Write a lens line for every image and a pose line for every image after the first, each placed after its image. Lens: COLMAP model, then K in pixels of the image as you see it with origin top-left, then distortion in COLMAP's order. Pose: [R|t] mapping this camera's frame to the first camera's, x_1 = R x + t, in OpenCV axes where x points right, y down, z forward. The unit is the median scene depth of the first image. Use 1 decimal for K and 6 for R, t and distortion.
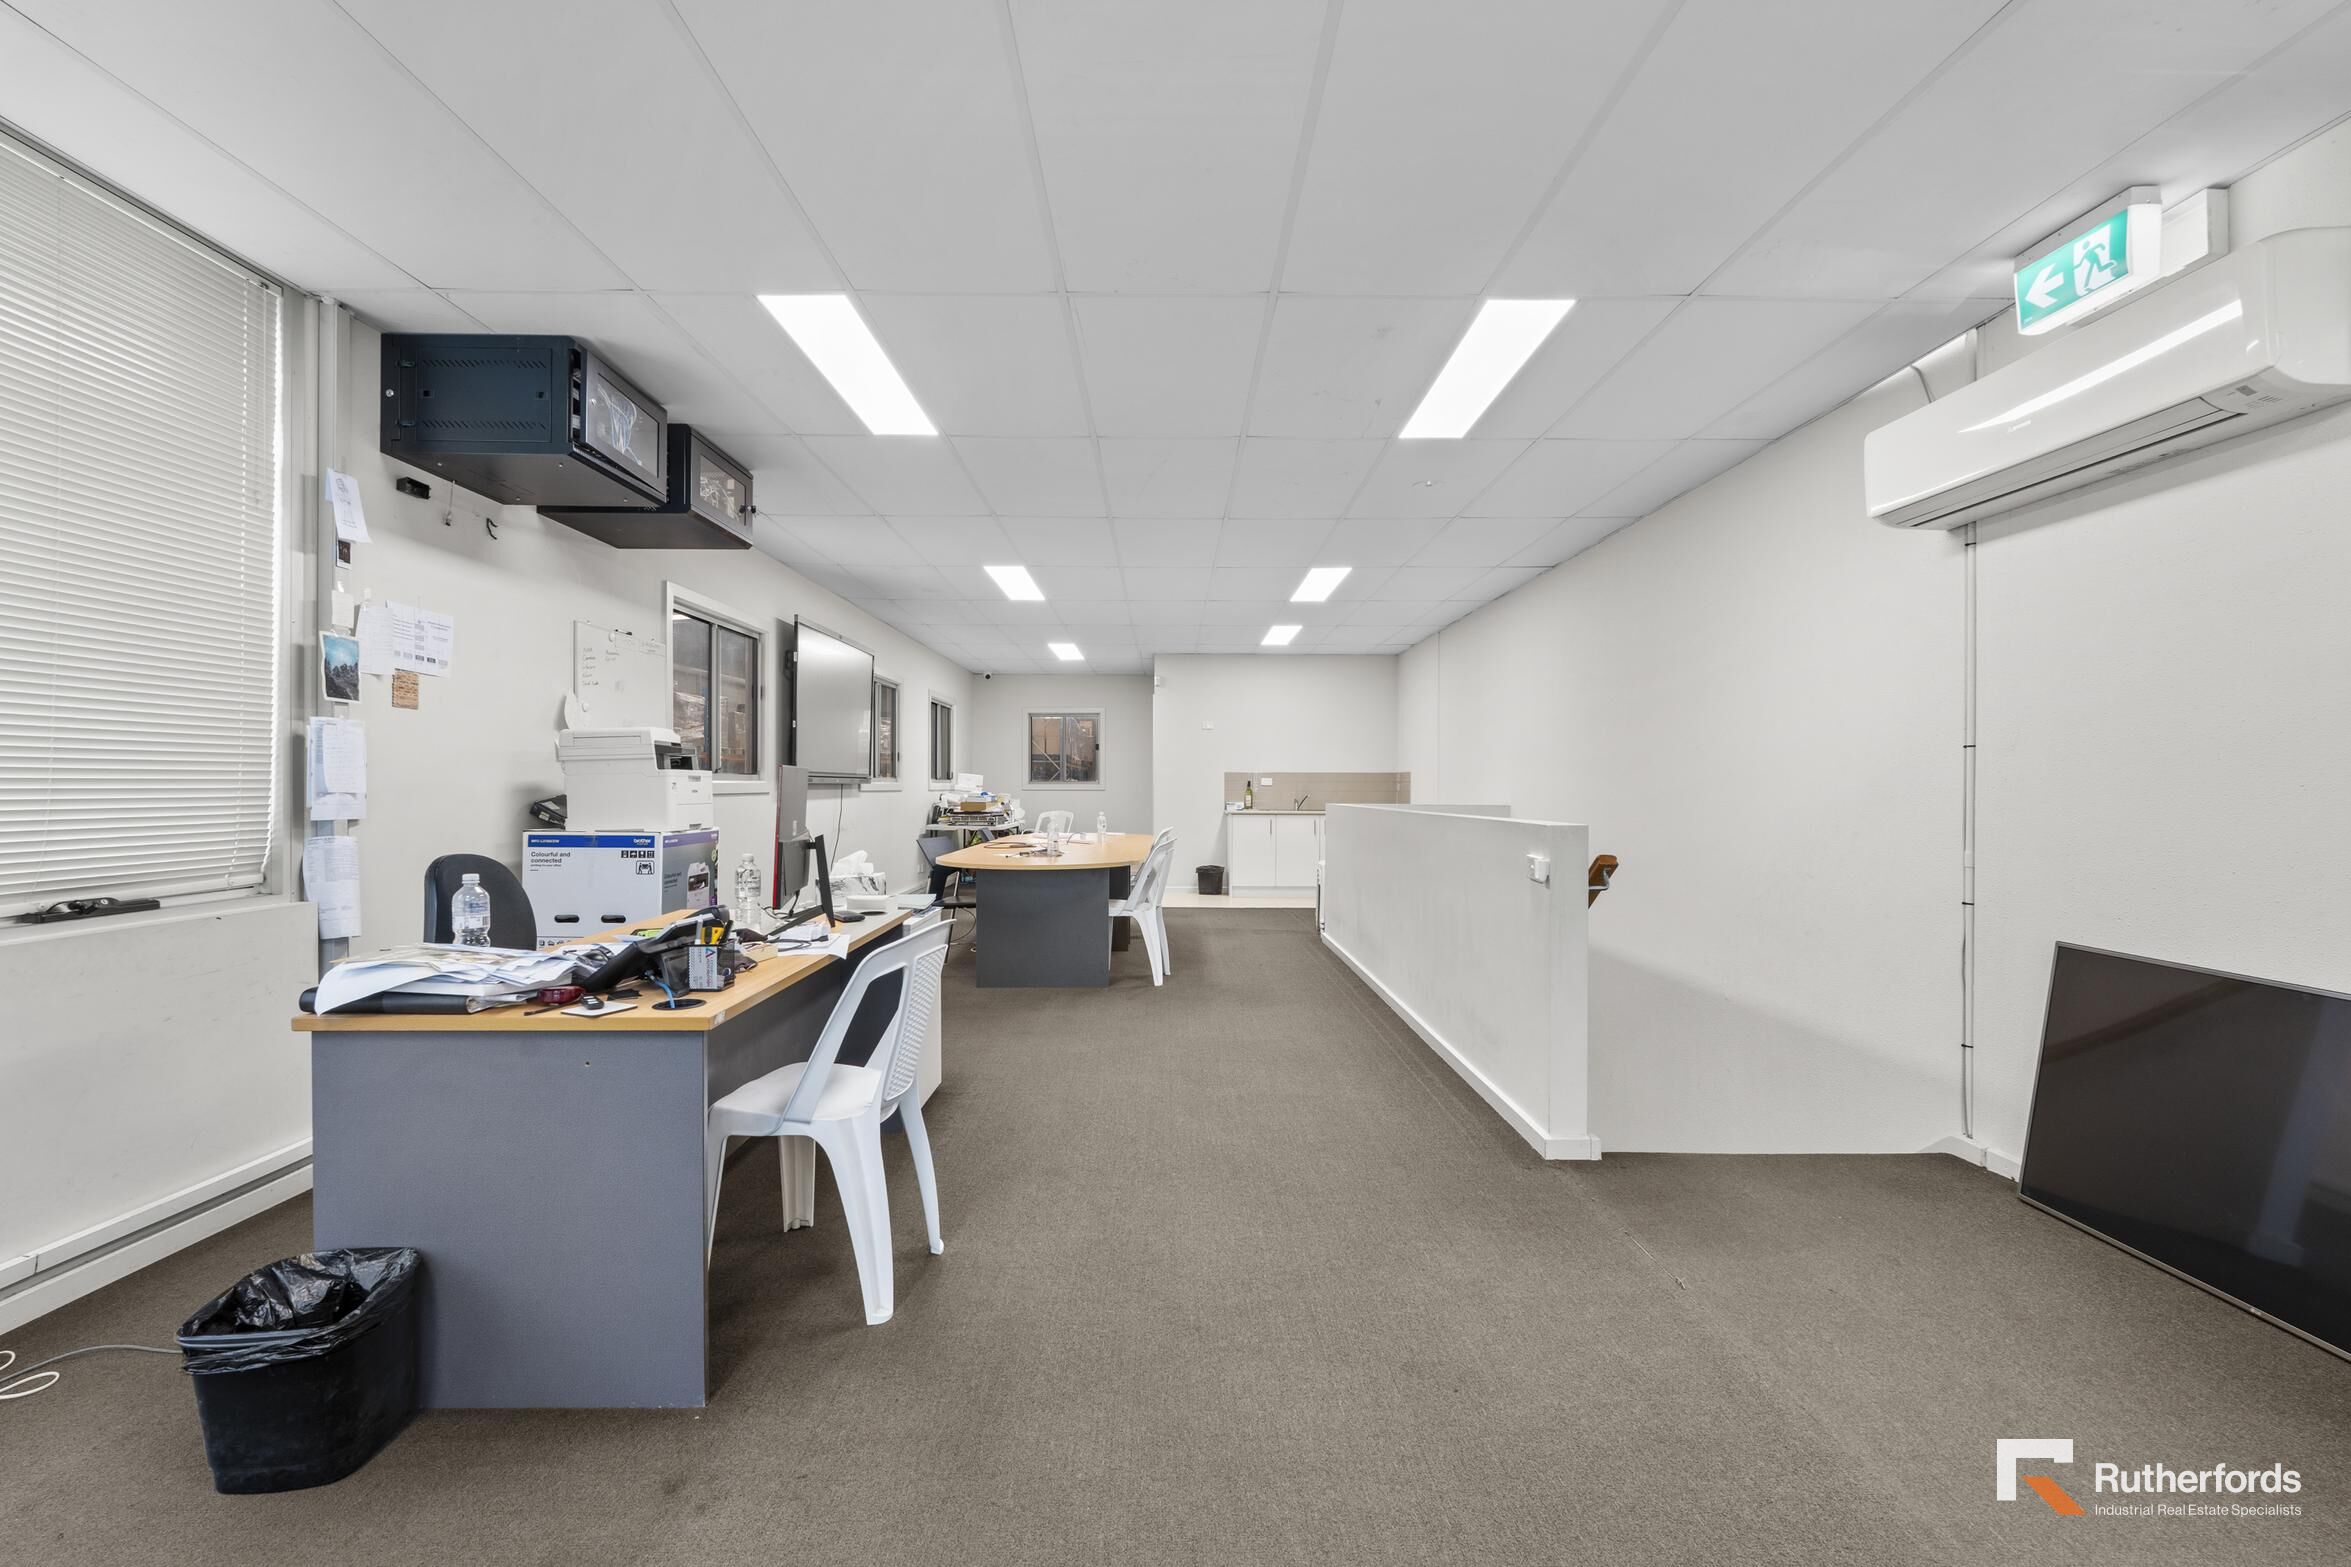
lens RADIAL K [[1013.9, 0, 1175.5], [0, 1013.9, 783.5], [0, 0, 1]] dist [-0.000080, 0.000072]
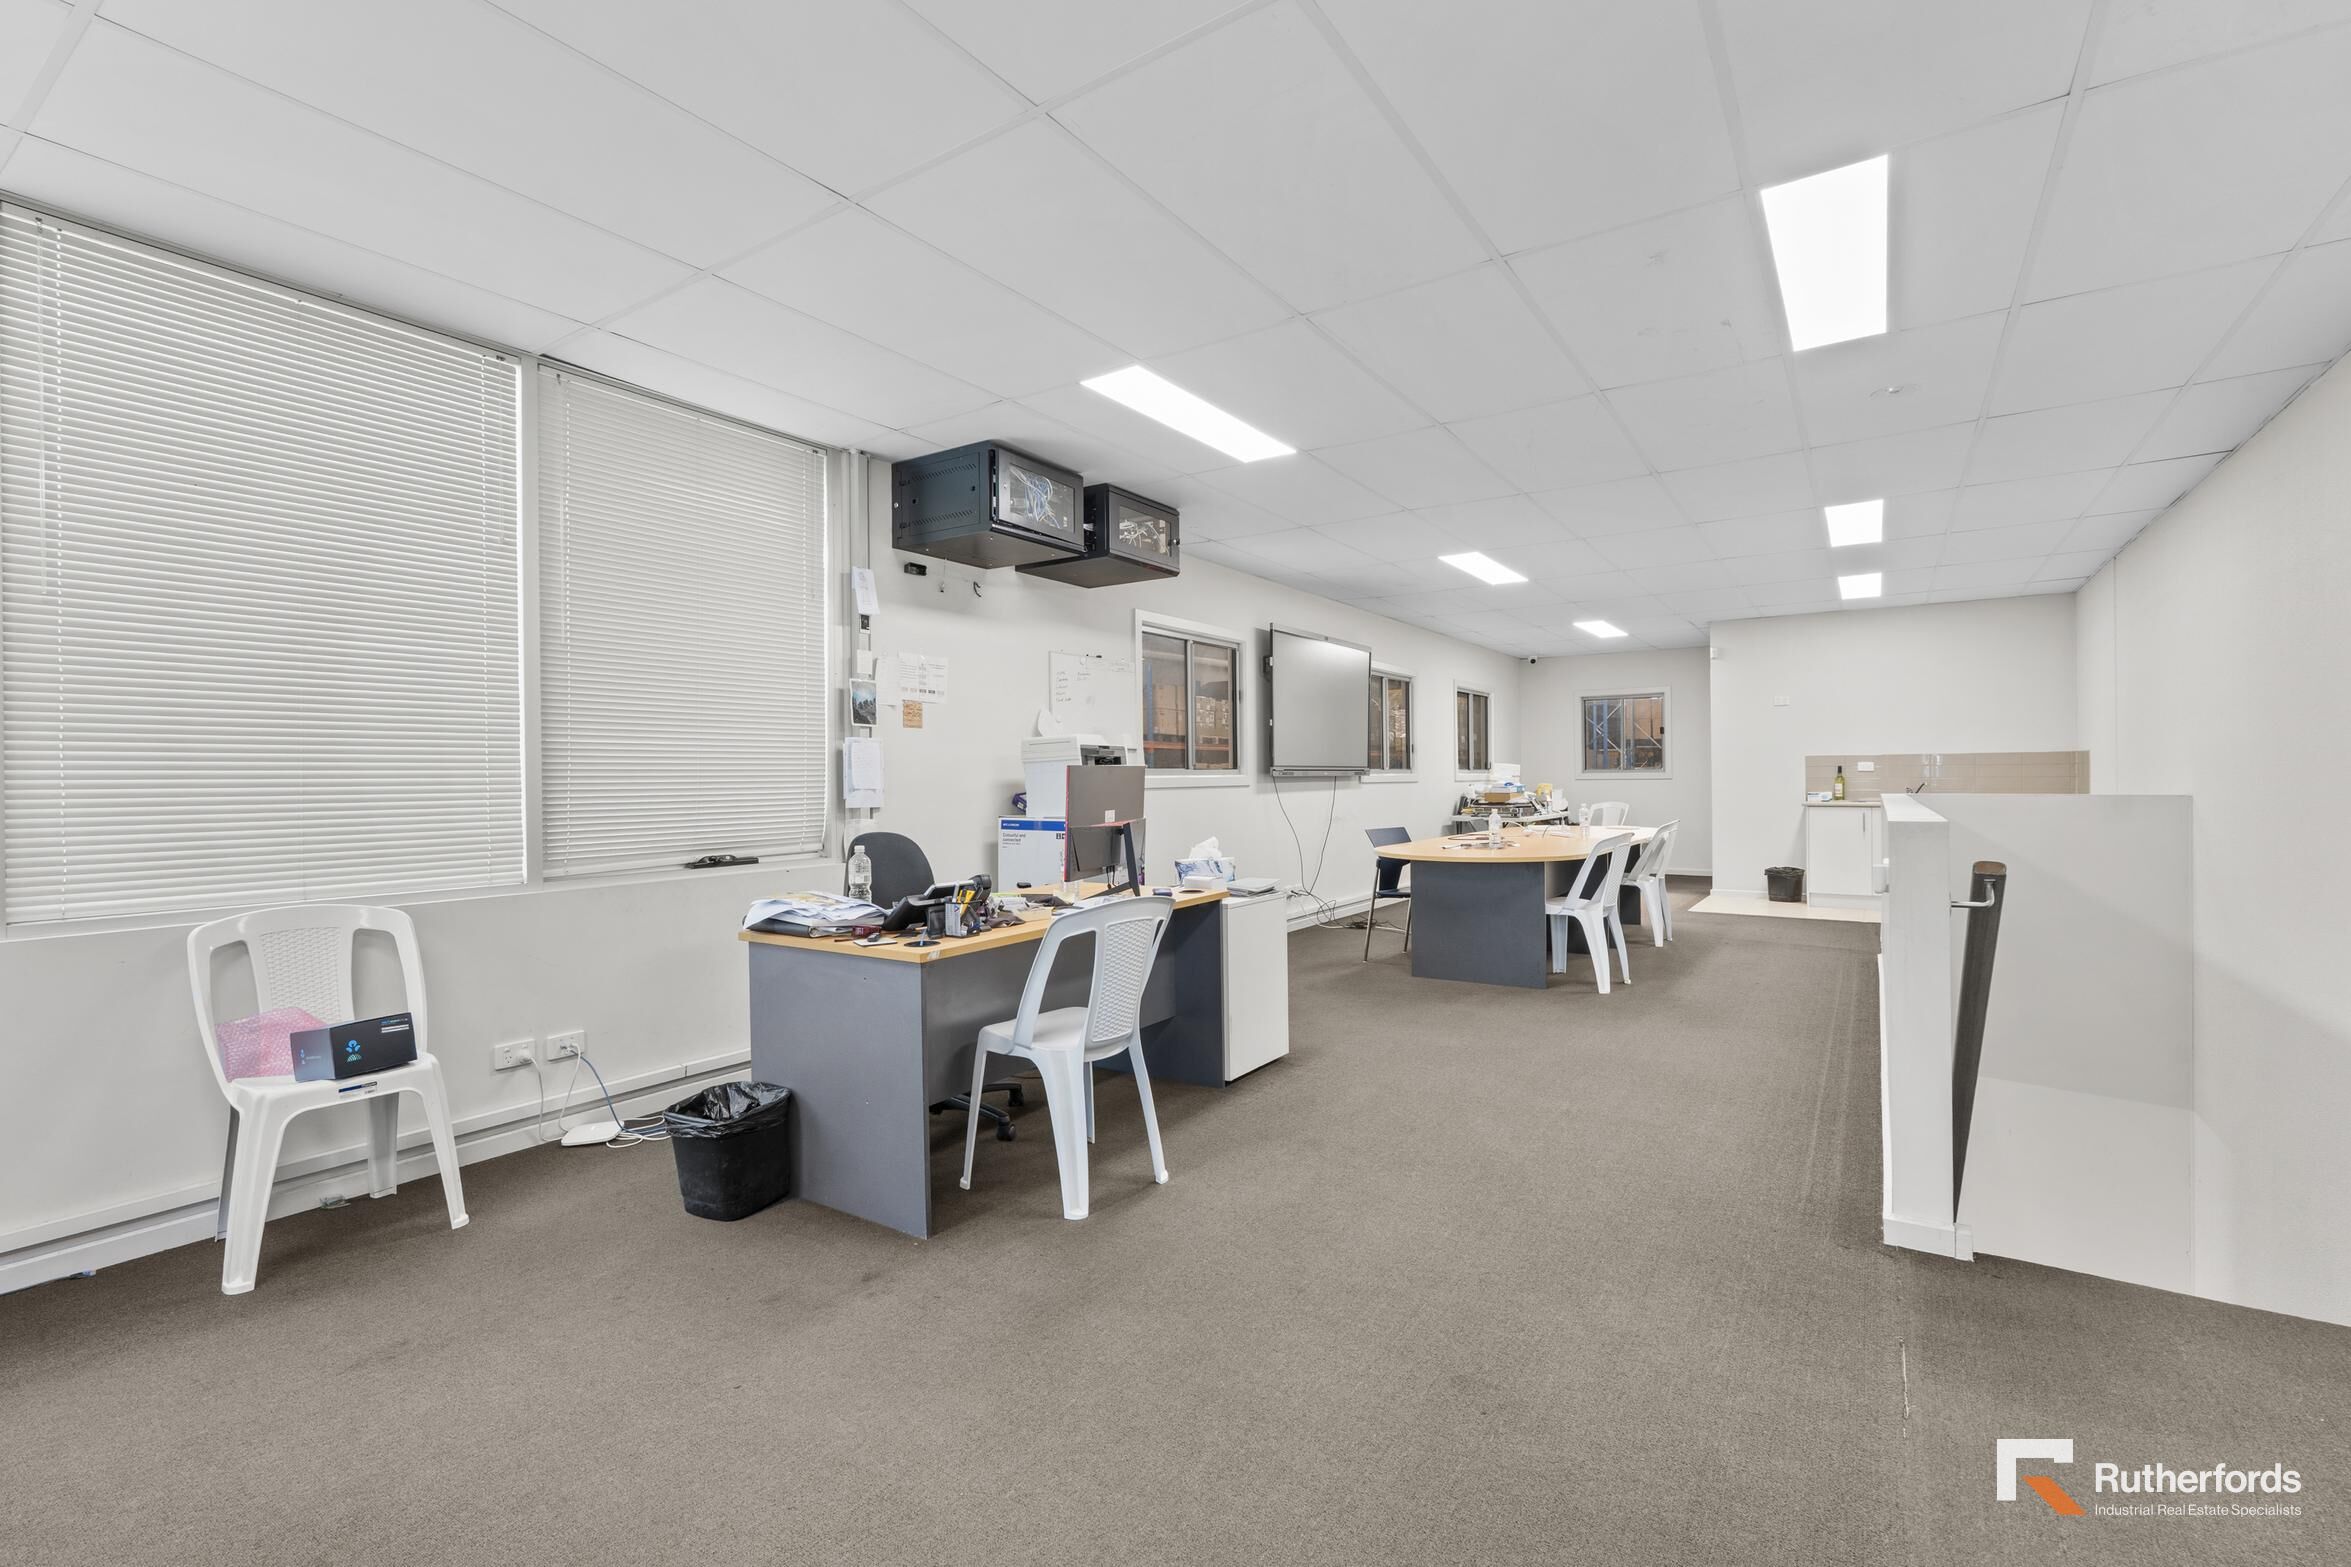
lens RADIAL K [[1035.4, 0, 1178.0], [0, 1035.4, 776.2], [0, 0, 1]] dist [-0.000789, -0.000094]
pose [[0.829471, -0.012001, -0.558422, 0.337976], [0.013557, 0.999907, -0.001352, -0.000930], [0.558386, -0.006450, 0.829556, 0.021169]]
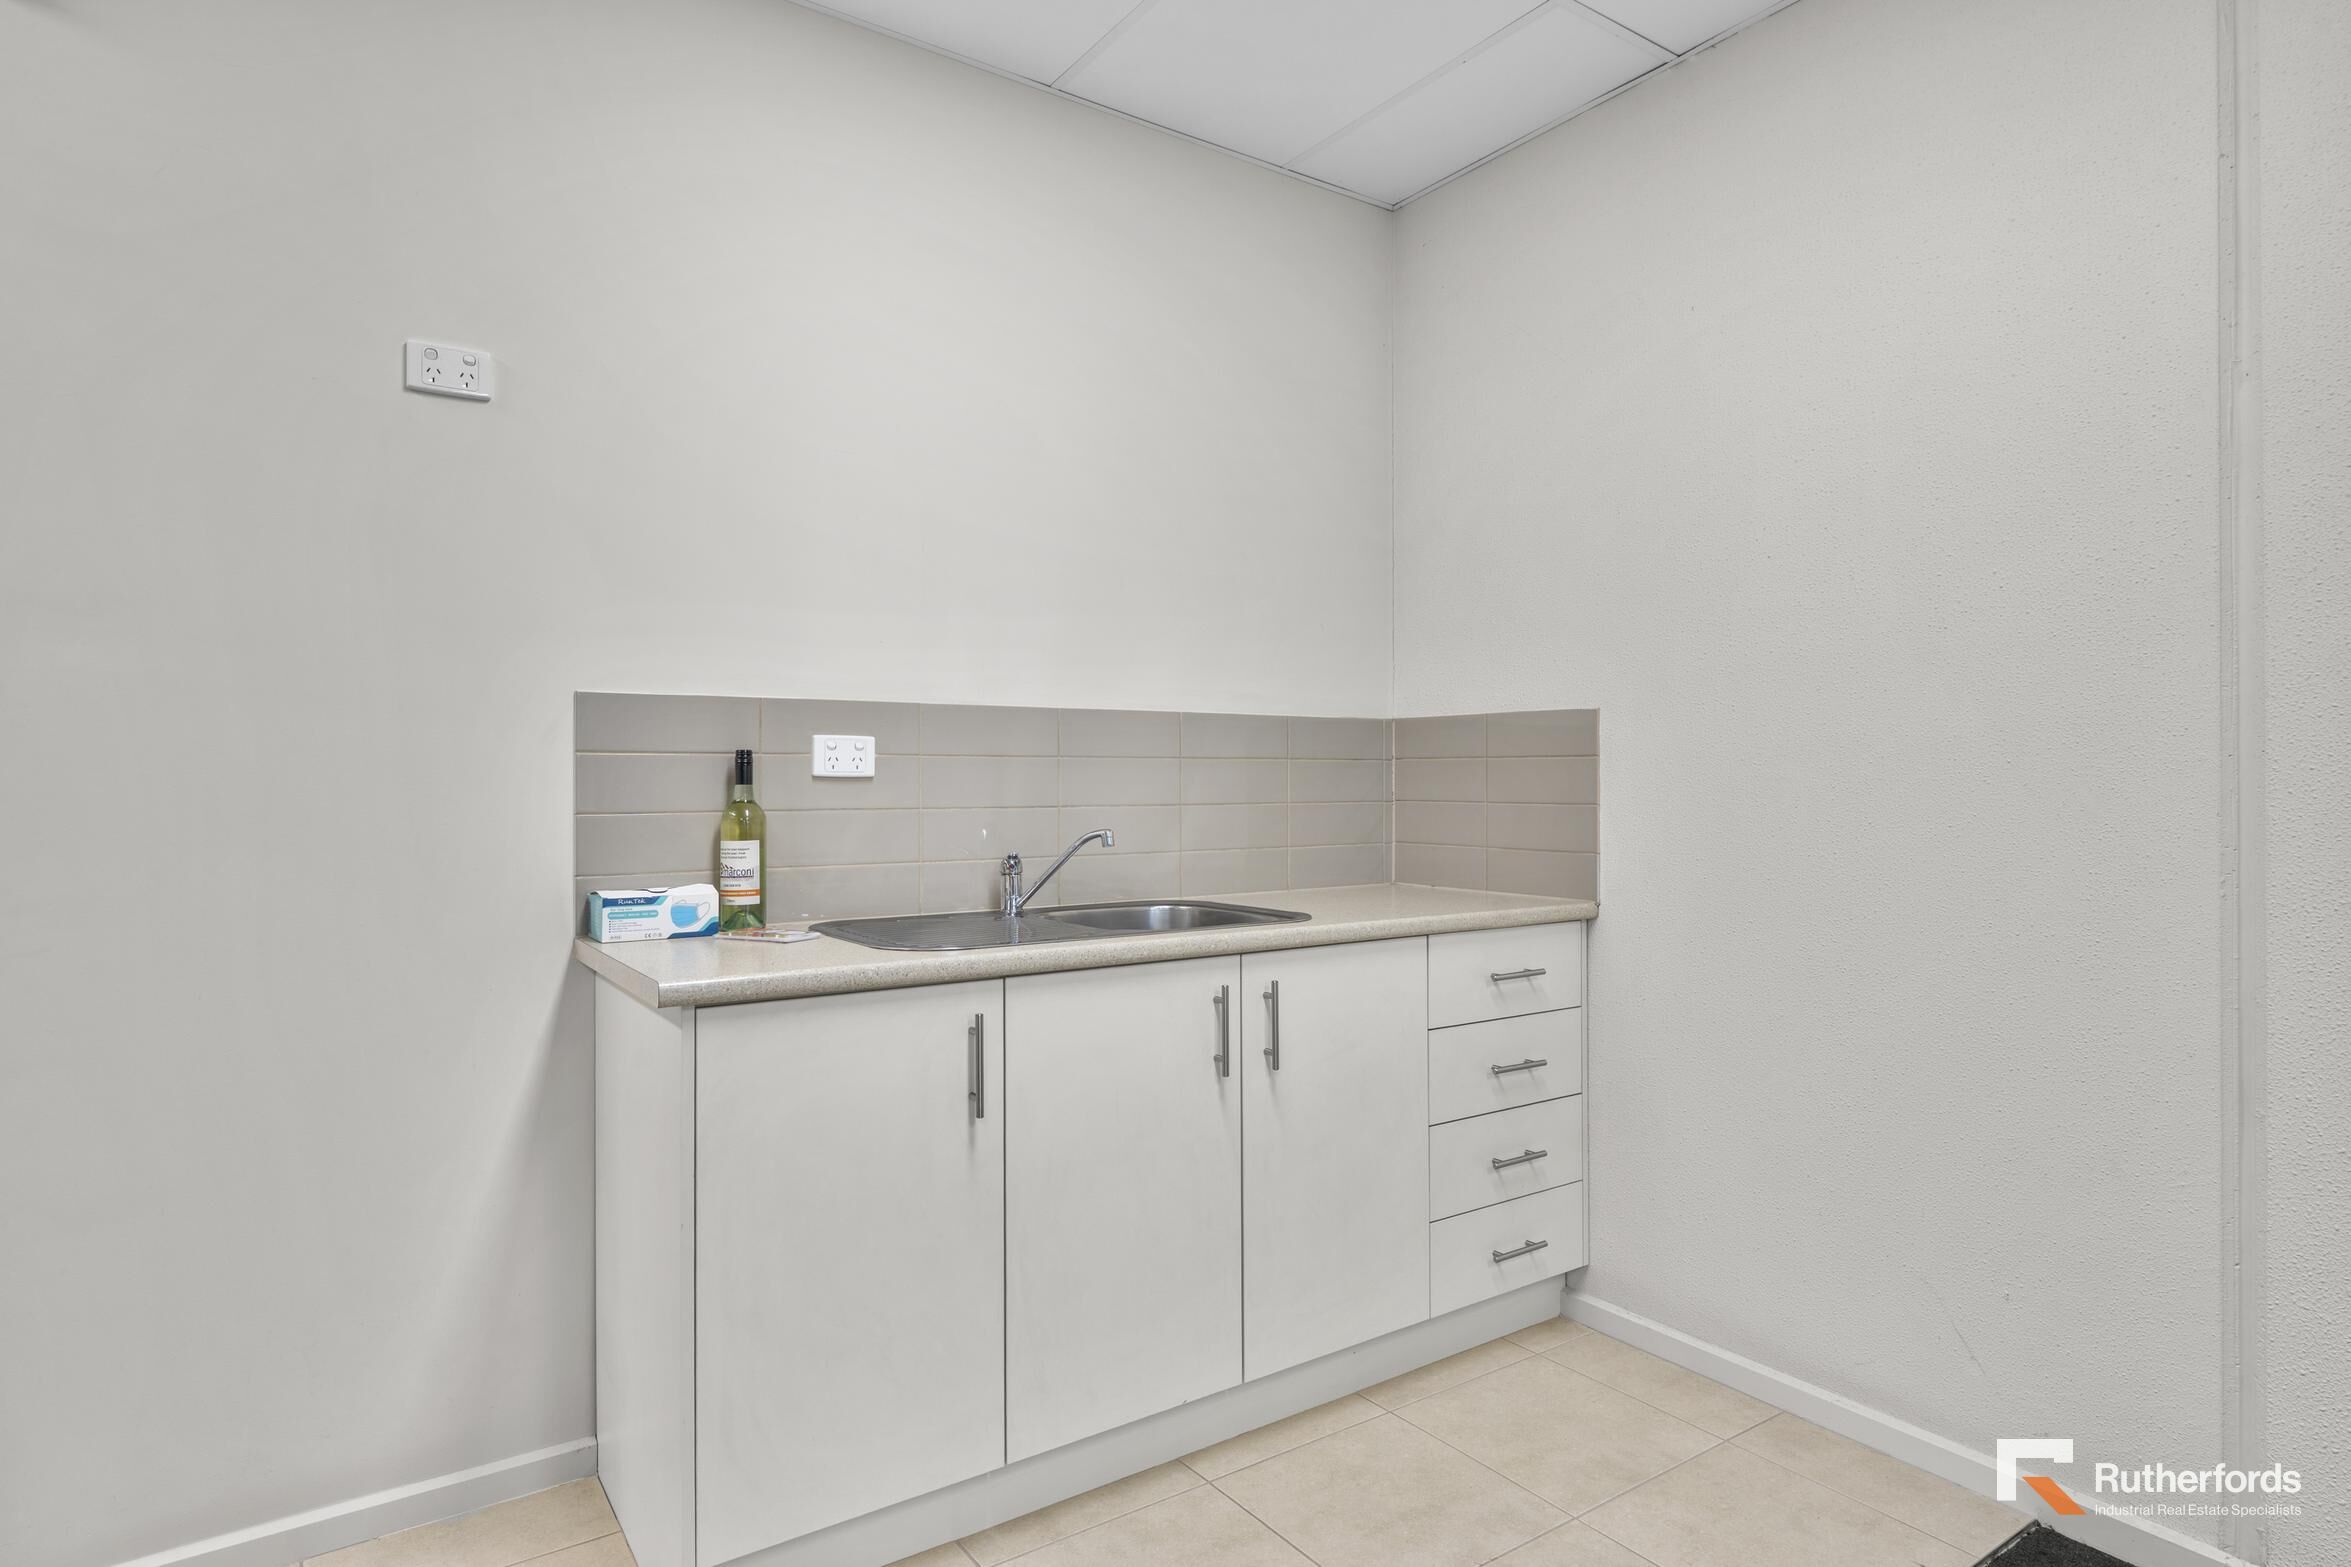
lens RADIAL K [[1279.3, 0, 1175.5], [0, 1279.3, 783.5], [0, 0, 1]] dist [0.000162, 0.000003]
pose [[0.823590, -0.006016, 0.567153, 0.051933], [0.003885, 0.999980, 0.004965, 0.006874], [-0.567172, -0.001886, 0.823597, 2.802389]]
